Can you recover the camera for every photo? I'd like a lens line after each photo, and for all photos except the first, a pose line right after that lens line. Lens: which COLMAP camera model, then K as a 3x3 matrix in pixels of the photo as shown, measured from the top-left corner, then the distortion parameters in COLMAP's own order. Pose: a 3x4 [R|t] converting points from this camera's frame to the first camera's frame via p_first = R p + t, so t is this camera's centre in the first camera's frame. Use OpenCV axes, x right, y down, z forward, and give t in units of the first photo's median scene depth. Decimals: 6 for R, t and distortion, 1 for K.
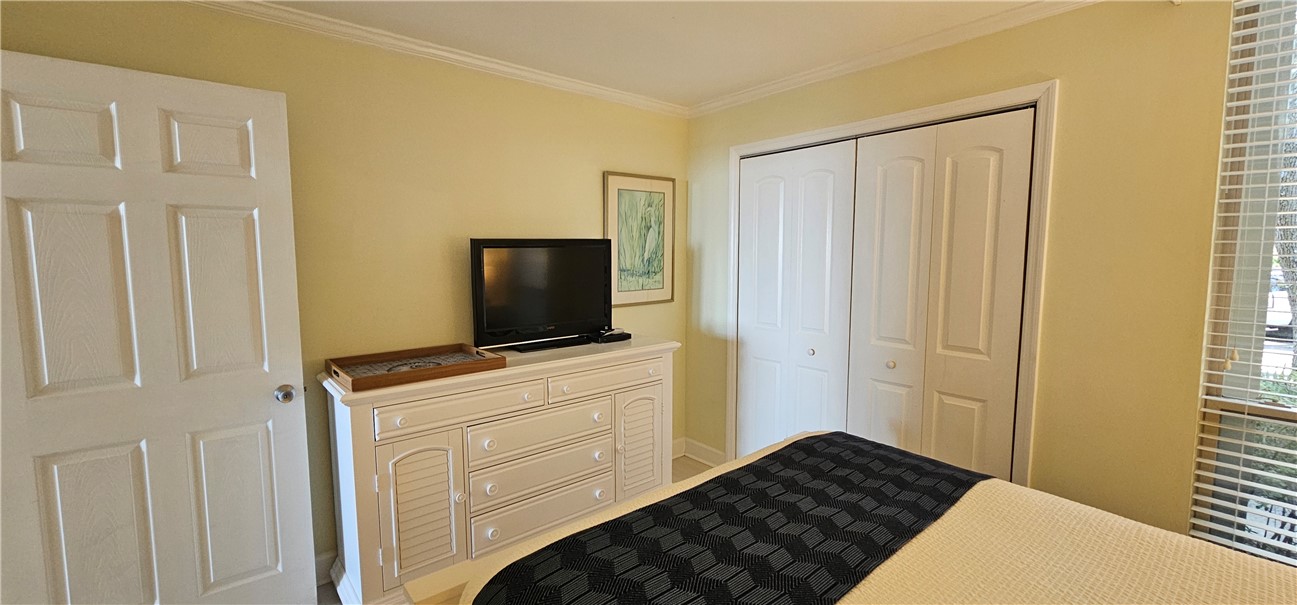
lens RADIAL K [[530.9, 0, 654.3], [0, 530.9, 305.7], [0, 0, 1]] dist [-0.005304, 0.001312]
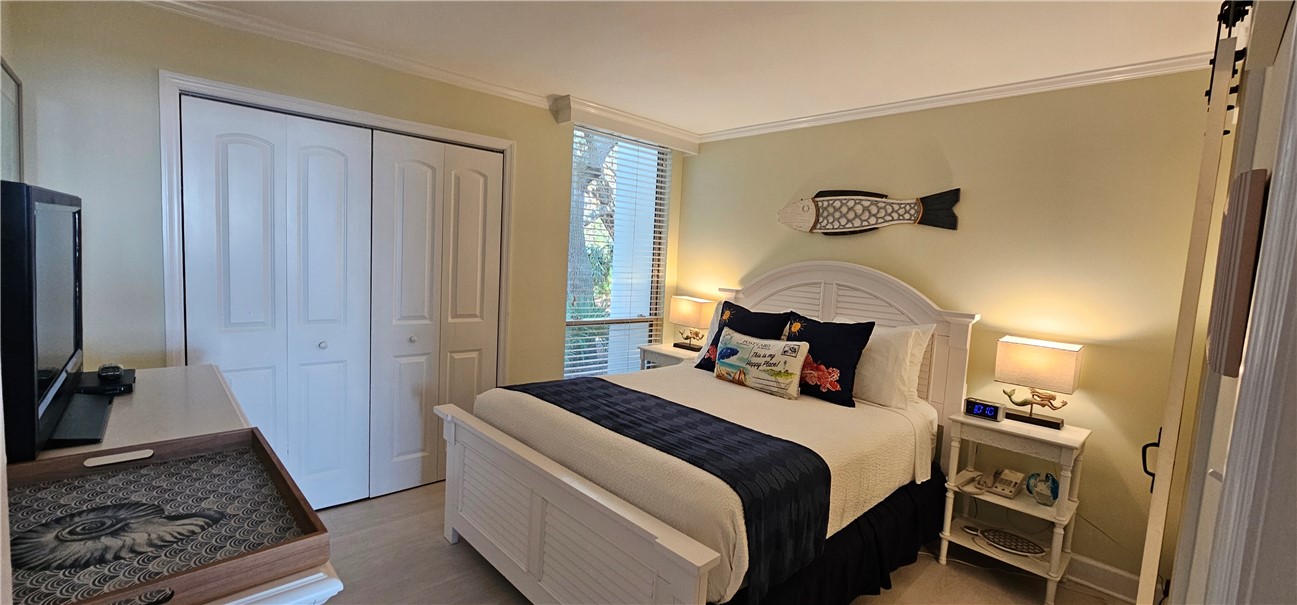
lens RADIAL K [[530.9, 0, 643.8], [0, 530.9, 304.7], [0, 0, 1]] dist [-0.005304, 0.001312]
pose [[-0.035493, -0.092936, 0.995039, -0.815312], [0.042349, 0.994632, 0.094408, -0.058390], [-0.998472, 0.045490, -0.031366, 0.605174]]
